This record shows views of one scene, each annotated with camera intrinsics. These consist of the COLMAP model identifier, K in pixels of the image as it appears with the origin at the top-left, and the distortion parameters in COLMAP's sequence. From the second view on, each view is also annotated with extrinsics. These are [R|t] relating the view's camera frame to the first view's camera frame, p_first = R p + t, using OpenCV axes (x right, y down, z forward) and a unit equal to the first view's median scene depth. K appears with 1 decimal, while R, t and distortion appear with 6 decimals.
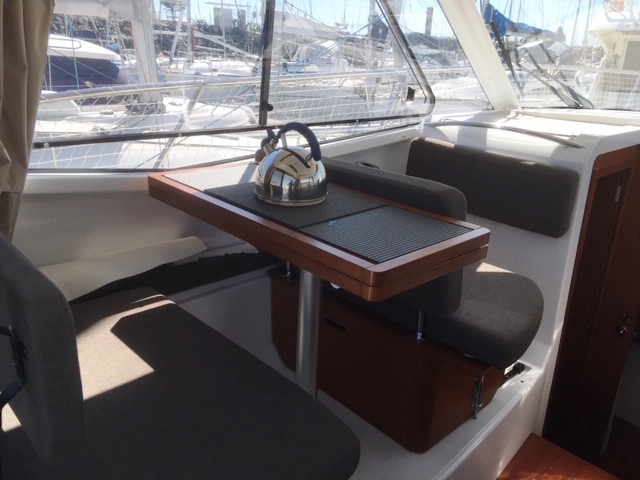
lens RADIAL K [[524.8, 0, 318.8], [0, 524.8, 242.9], [0, 0, 1]] dist [0.109944, -0.188747]
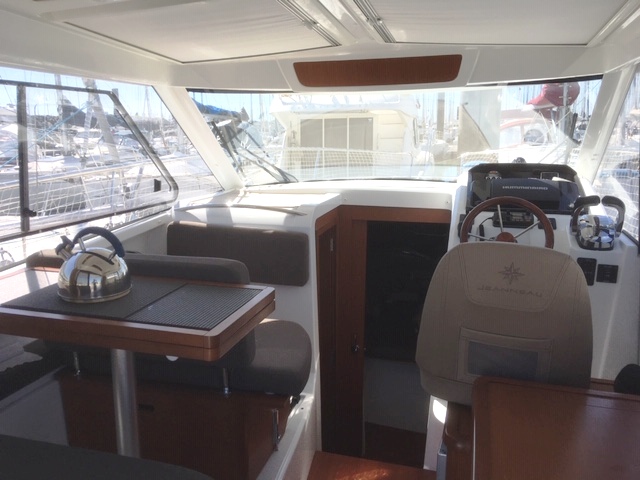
lens RADIAL K [[524.8, 0, 318.8], [0, 524.8, 242.9], [0, 0, 1]] dist [0.109944, -0.188747]
pose [[0.856421, -0.147039, 0.494897, -0.135890], [0.212039, 0.974184, -0.077495, -0.005384], [-0.470725, 0.171306, 0.865489, -0.131542]]
